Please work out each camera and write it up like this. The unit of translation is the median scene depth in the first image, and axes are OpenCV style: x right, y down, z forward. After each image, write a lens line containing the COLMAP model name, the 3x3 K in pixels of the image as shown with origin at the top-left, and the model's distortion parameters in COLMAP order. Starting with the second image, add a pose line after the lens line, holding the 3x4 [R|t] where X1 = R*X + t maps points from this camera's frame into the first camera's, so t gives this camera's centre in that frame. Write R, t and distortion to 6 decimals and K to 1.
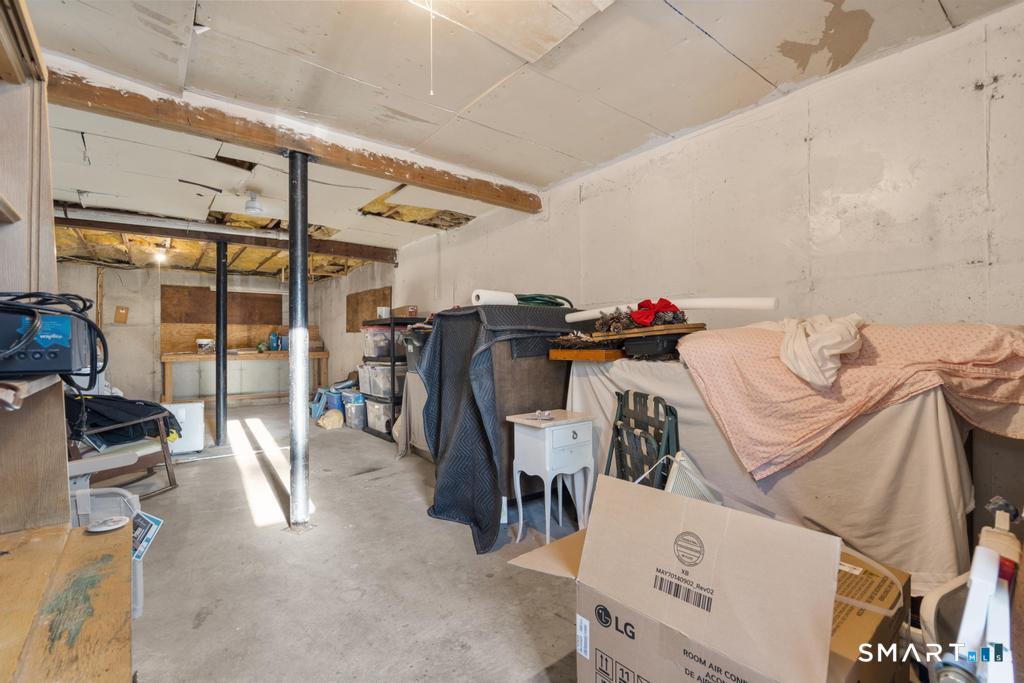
lens RADIAL K [[464.2, 0, 512.5], [0, 464.2, 342.9], [0, 0, 1]] dist [-0.002548, 0.000620]
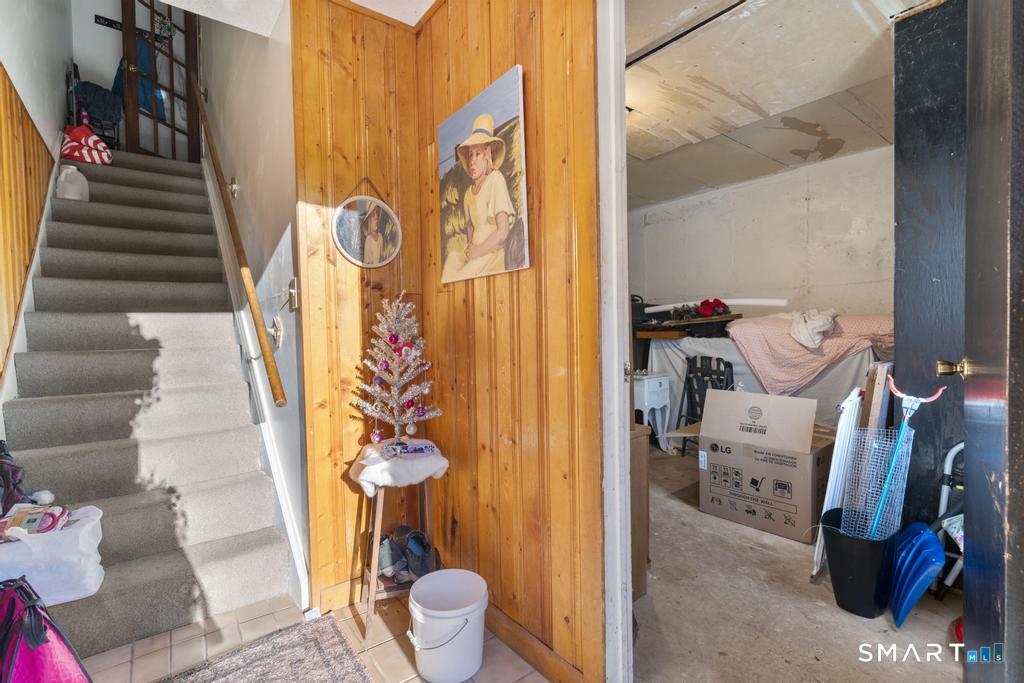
lens RADIAL K [[464.2, 0, 510.8], [0, 464.2, 342.4], [0, 0, 1]] dist [-0.002548, 0.000620]
pose [[0.999910, -0.013099, -0.002966, -0.407007], [0.013194, 0.999317, 0.034524, -0.009803], [0.002512, -0.034560, 0.999399, -0.649141]]
